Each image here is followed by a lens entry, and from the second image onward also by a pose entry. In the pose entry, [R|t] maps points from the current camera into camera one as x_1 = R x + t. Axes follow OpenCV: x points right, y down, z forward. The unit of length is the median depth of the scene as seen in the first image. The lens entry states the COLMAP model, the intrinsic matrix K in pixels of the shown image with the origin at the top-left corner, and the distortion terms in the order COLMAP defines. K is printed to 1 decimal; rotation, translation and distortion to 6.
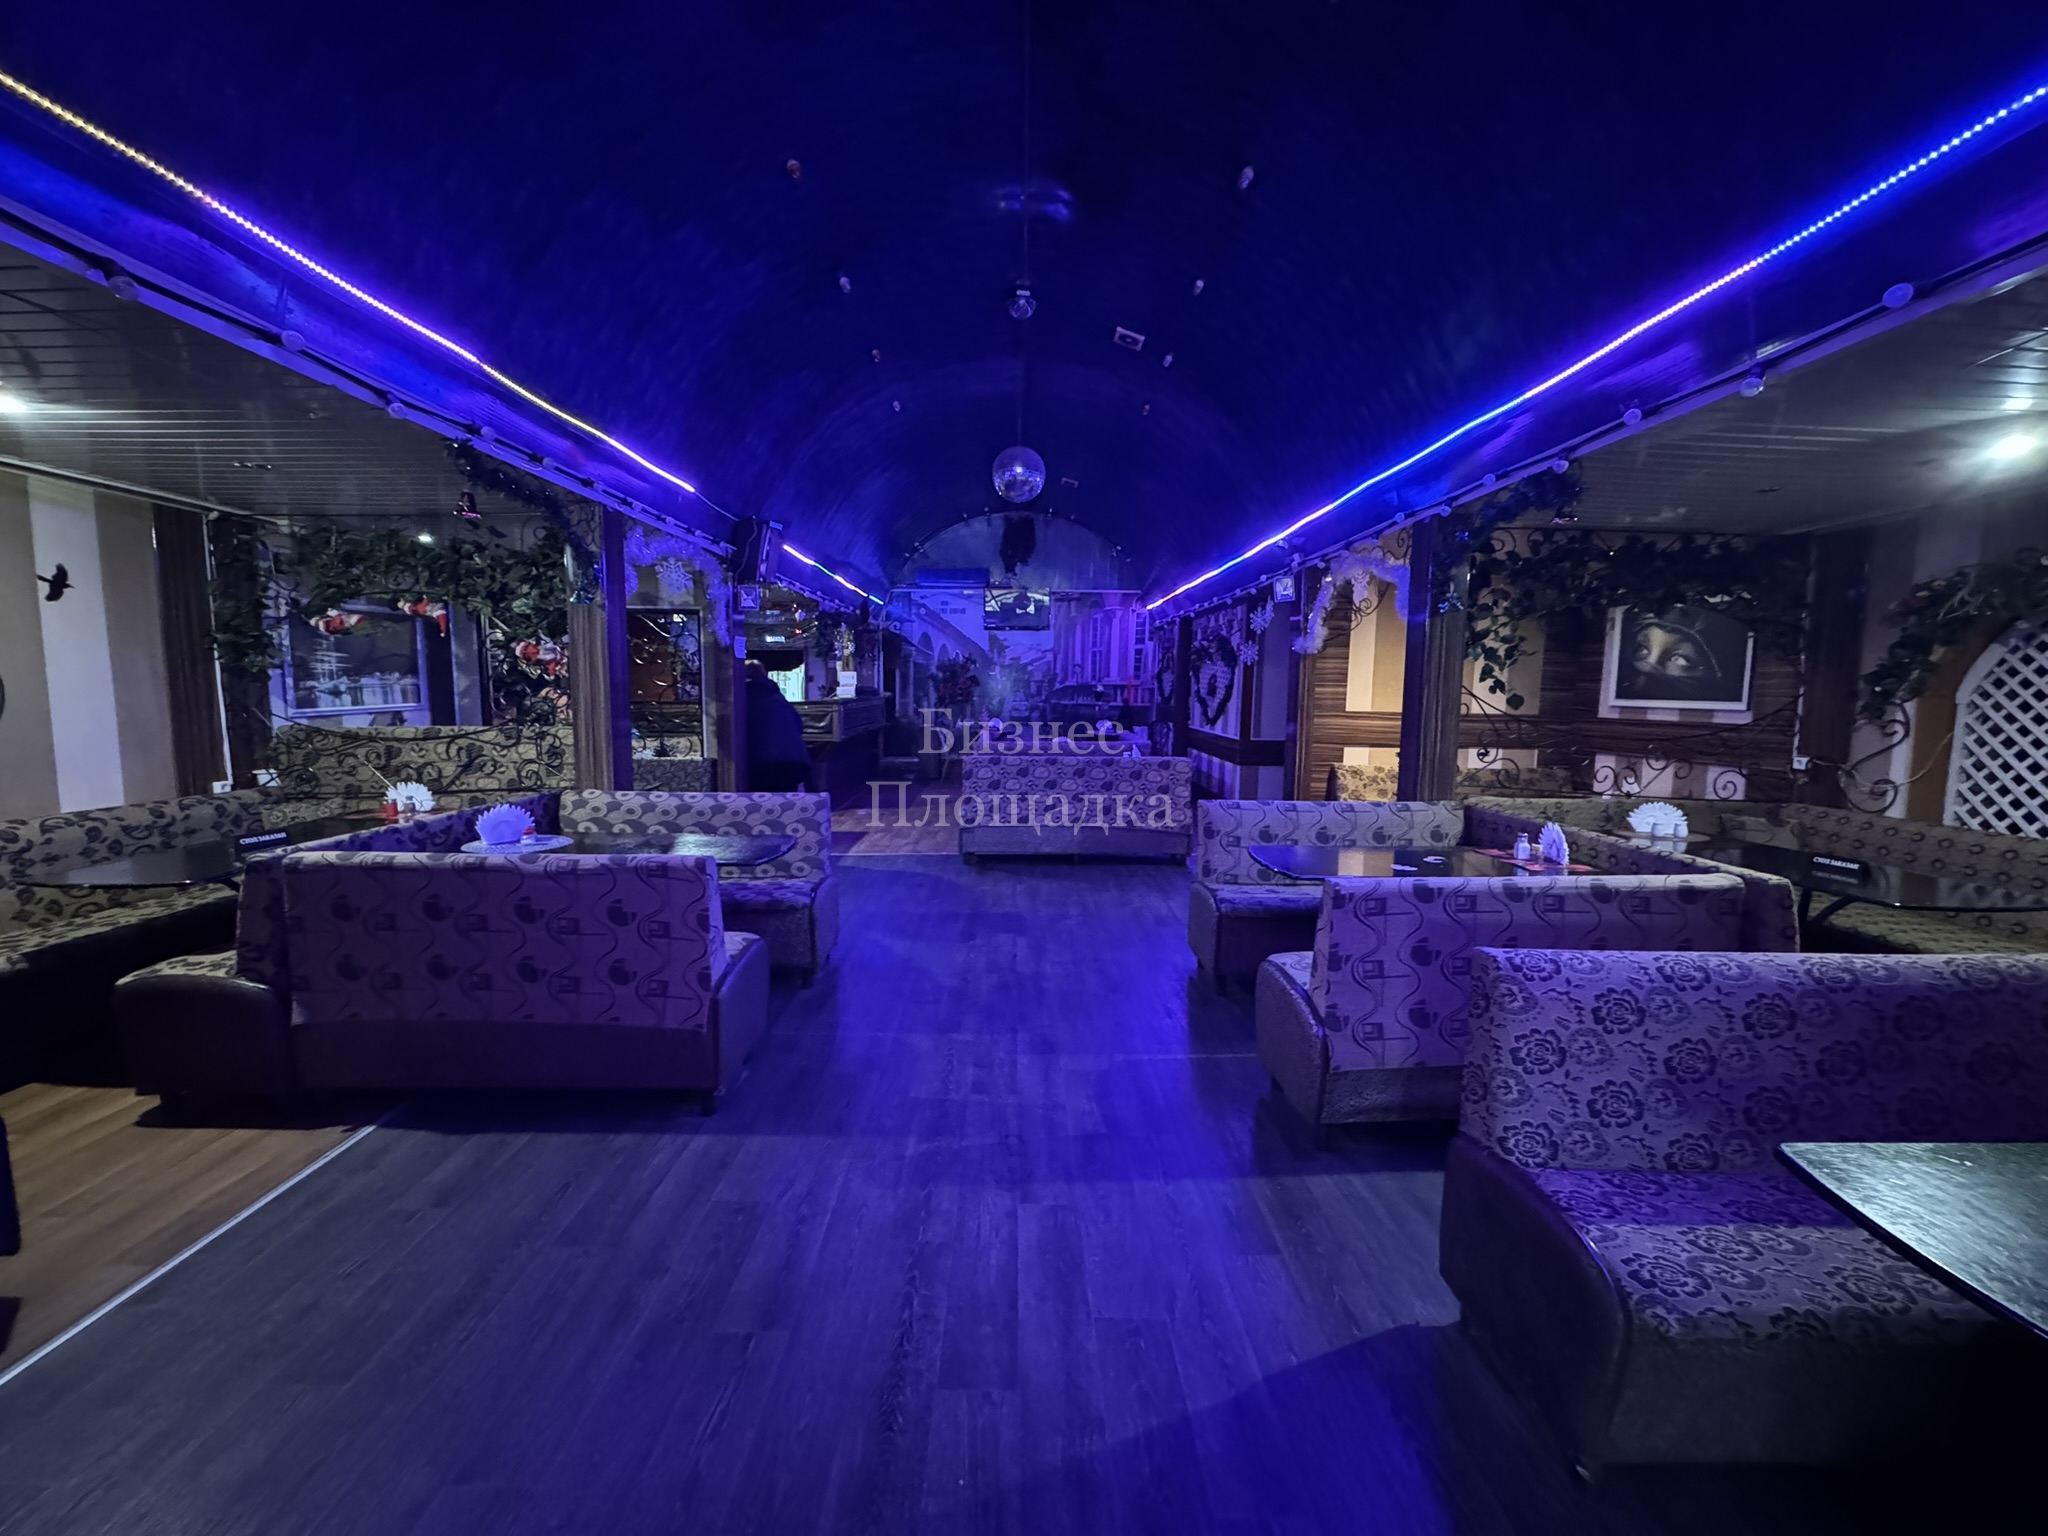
lens RADIAL K [[808.4, 0, 1023.8], [0, 808.4, 768.9], [0, 0, 1]] dist [-0.002791, 0.000363]
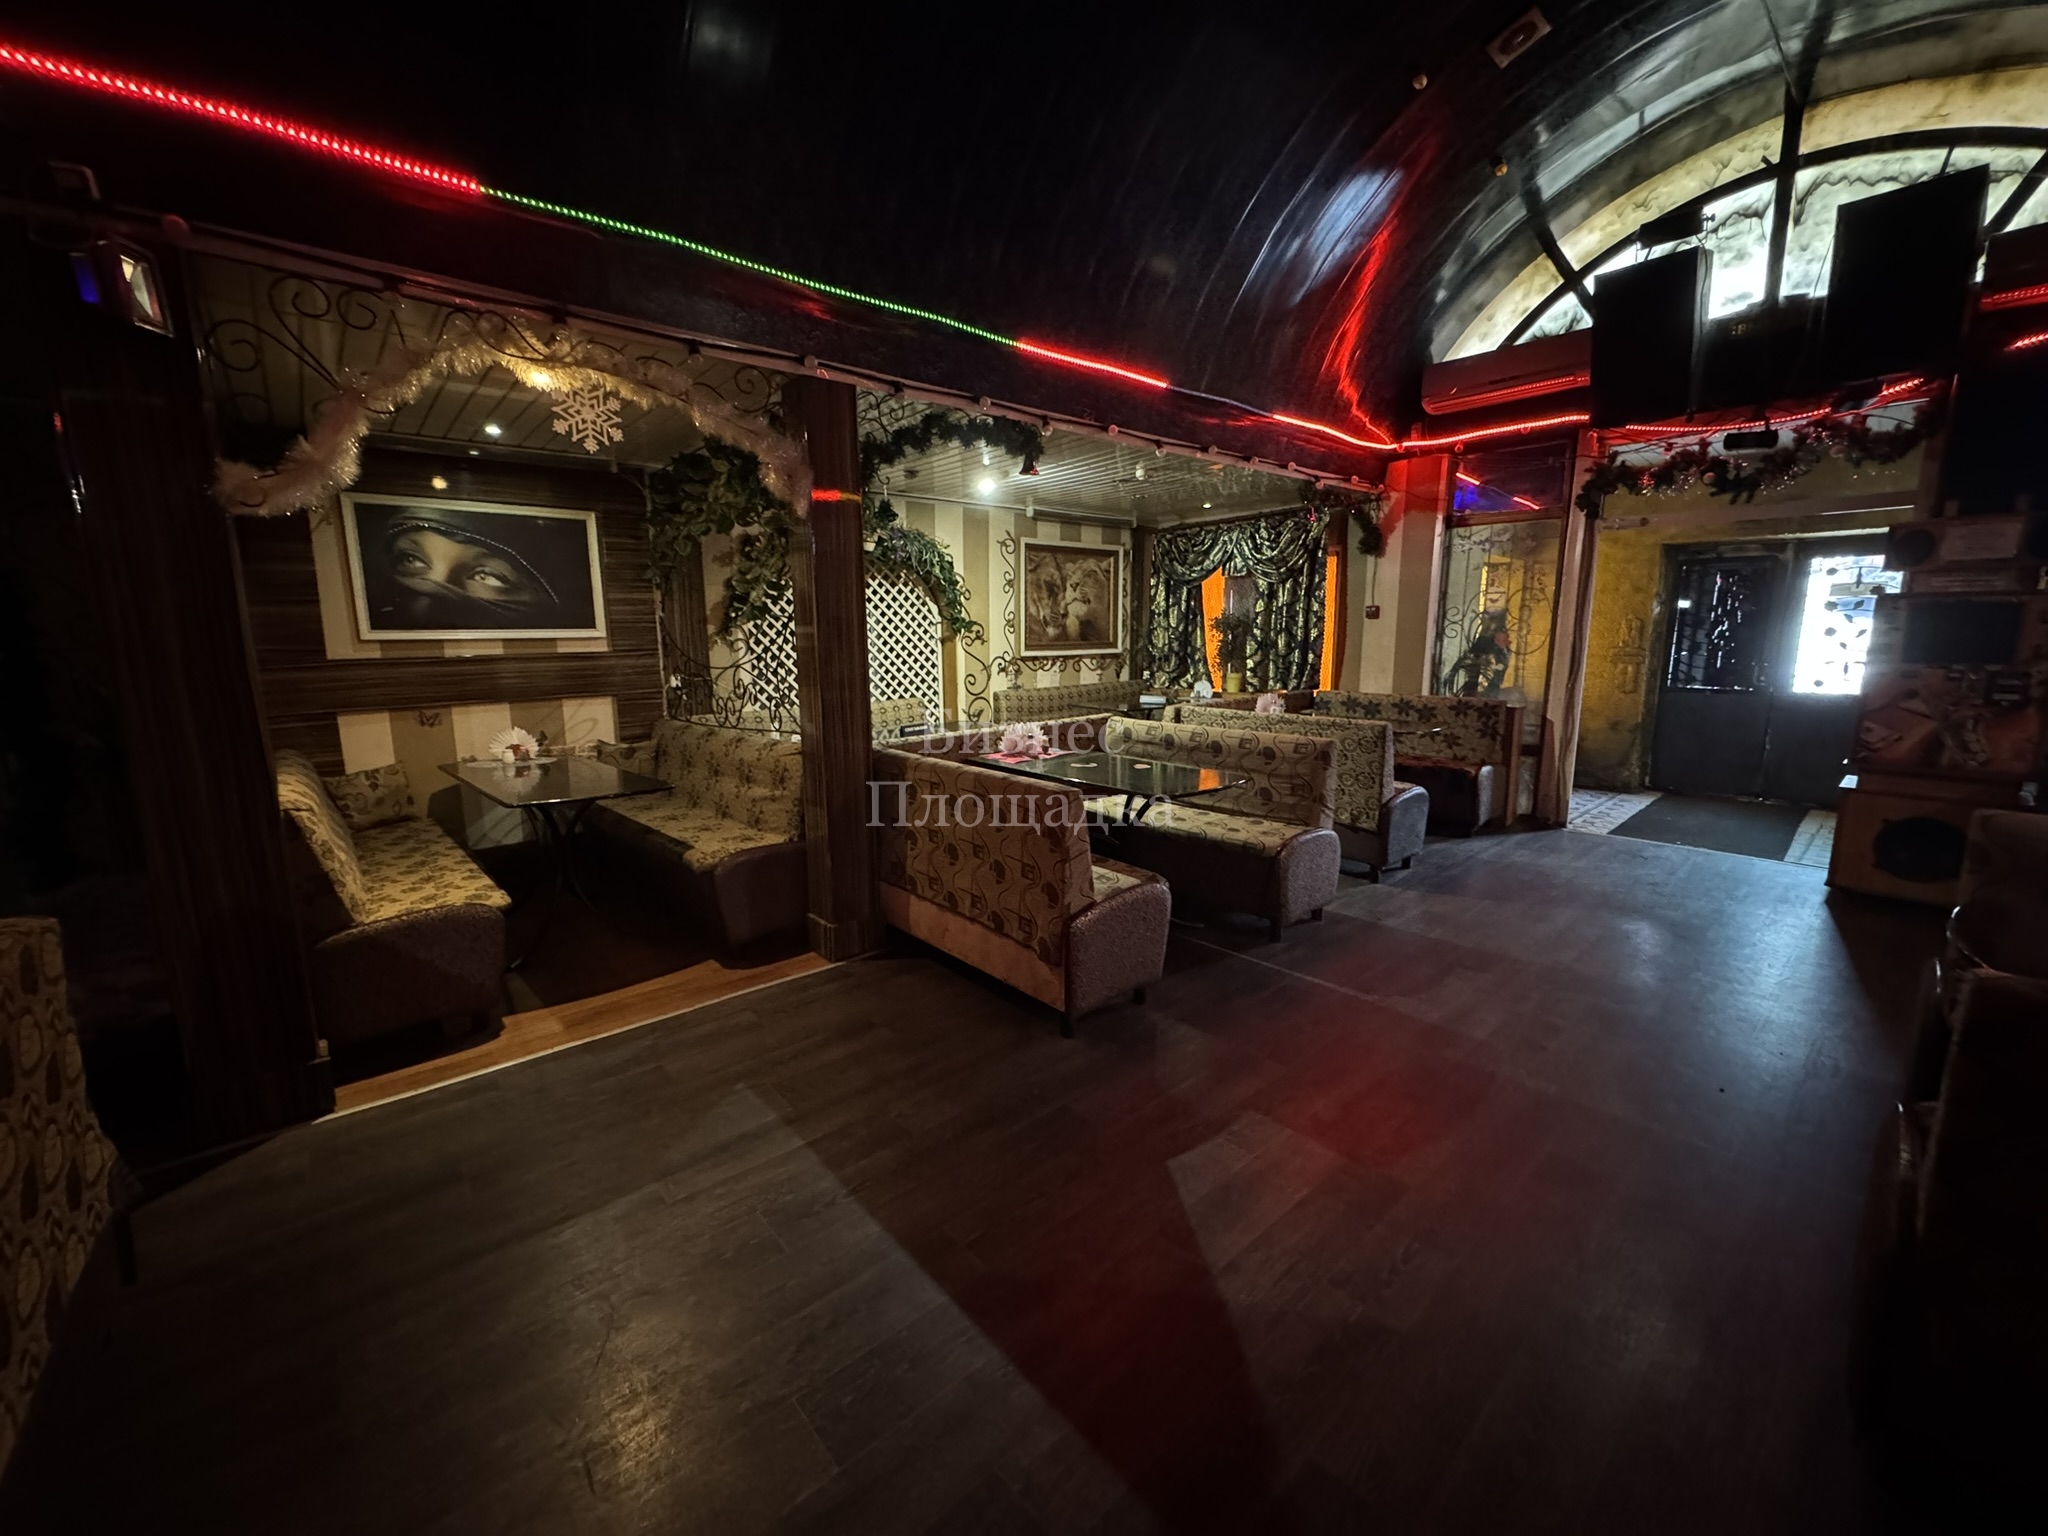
lens RADIAL K [[808.4, 0, 1028.5], [0, 808.4, 765.7], [0, 0, 1]] dist [-0.002791, 0.000363]
pose [[-0.659986, -0.129176, 0.740089, -0.183426], [0.079860, 0.967463, 0.240079, -0.107979], [-0.747021, 0.217553, -0.628196, 1.176250]]
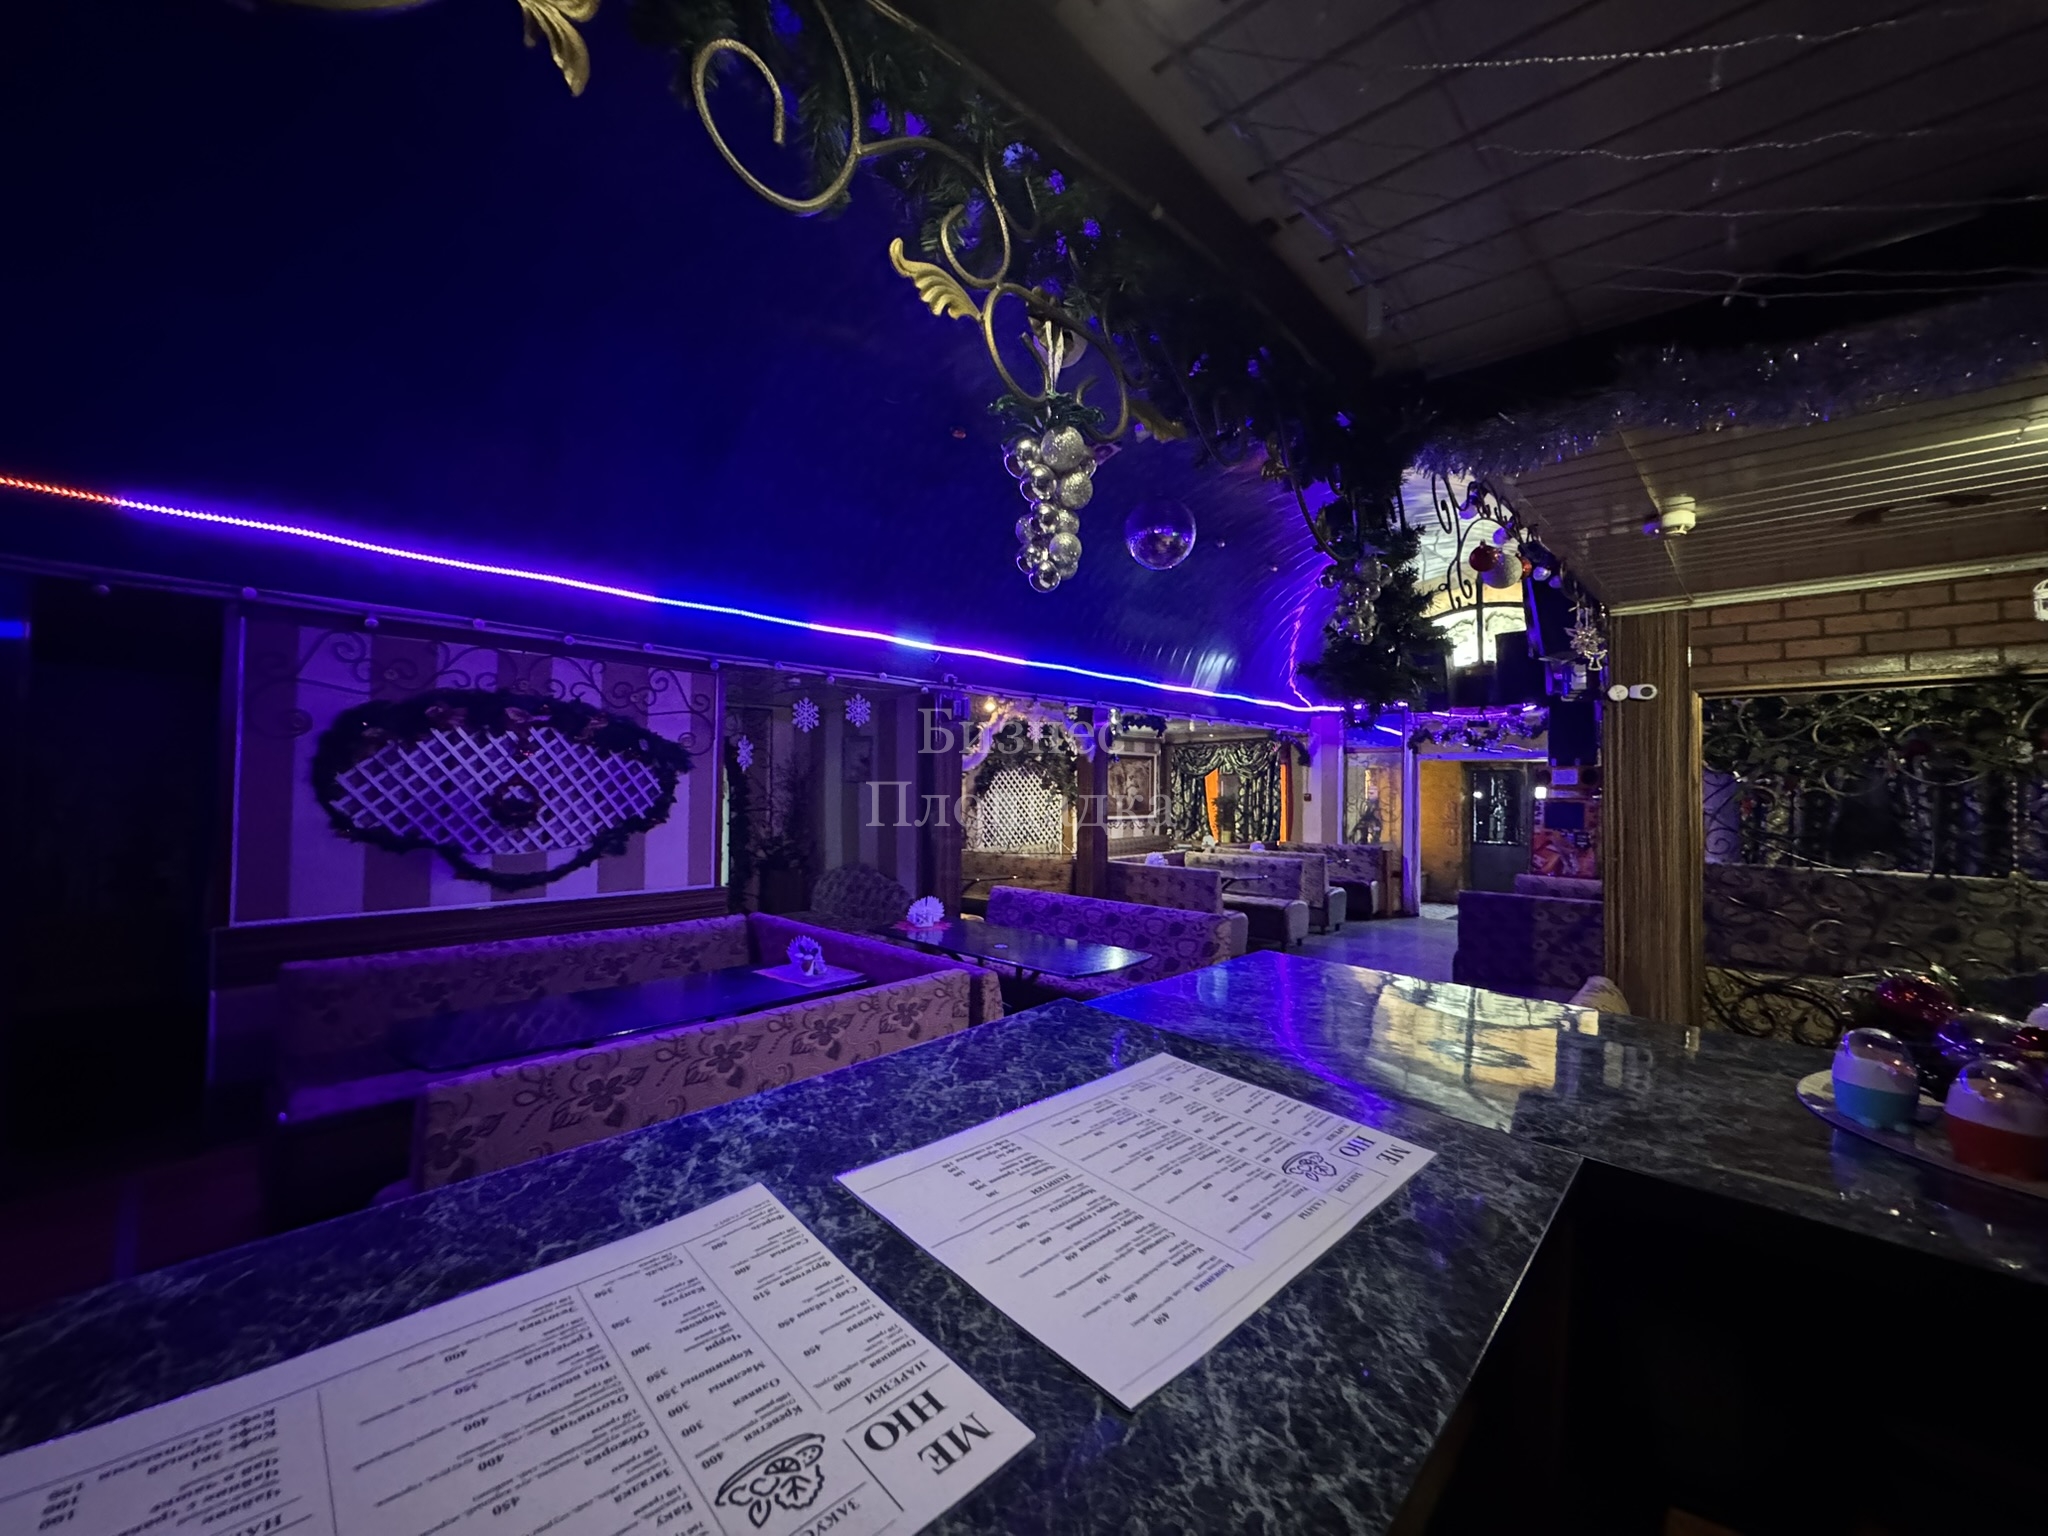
lens RADIAL K [[808.4, 0, 1026.3], [0, 808.4, 771.6], [0, 0, 1]] dist [-0.002791, 0.000363]
pose [[-0.726199, 0.000607, 0.687484, -0.533578], [0.056120, 0.996715, 0.058401, -0.235235], [-0.685190, 0.080993, -0.723847, 2.046298]]
